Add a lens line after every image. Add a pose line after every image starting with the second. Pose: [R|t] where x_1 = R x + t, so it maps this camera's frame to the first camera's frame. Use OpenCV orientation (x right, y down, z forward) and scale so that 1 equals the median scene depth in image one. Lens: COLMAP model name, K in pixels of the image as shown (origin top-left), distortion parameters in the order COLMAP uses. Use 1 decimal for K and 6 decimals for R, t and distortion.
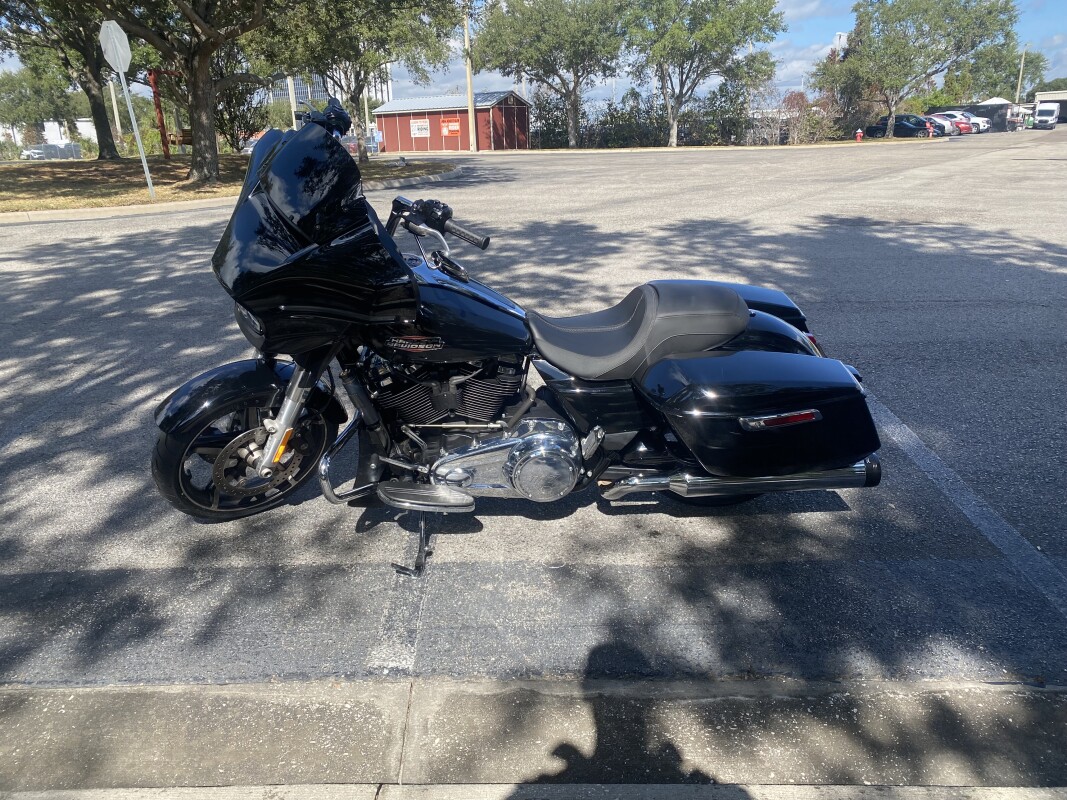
lens RADIAL K [[820.8, 0, 529.2], [0, 820.8, 399.1], [0, 0, 1]] dist [0.011180, -0.001152]
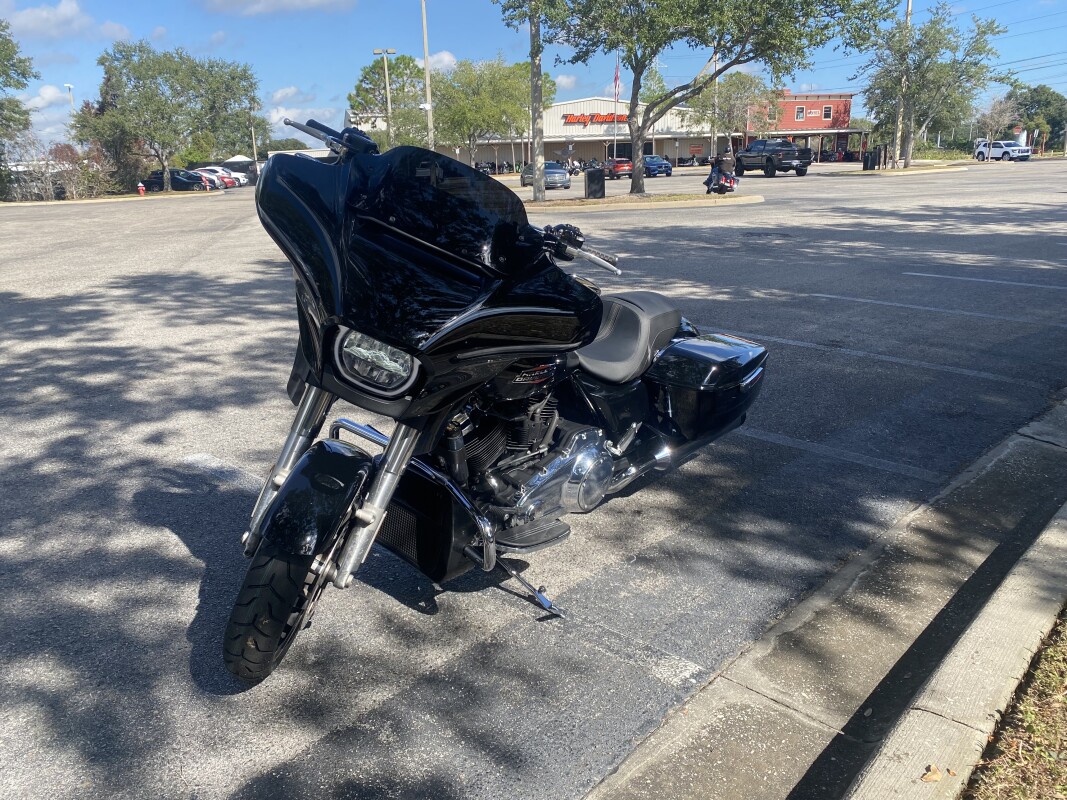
lens RADIAL K [[820.8, 0, 530.4], [0, 820.8, 402.3], [0, 0, 1]] dist [0.011180, -0.001152]
pose [[0.666772, -0.199207, 0.718145, -0.115930], [0.240518, 0.969571, 0.045638, -0.011310], [-0.705384, 0.142296, 0.694395, 0.047037]]
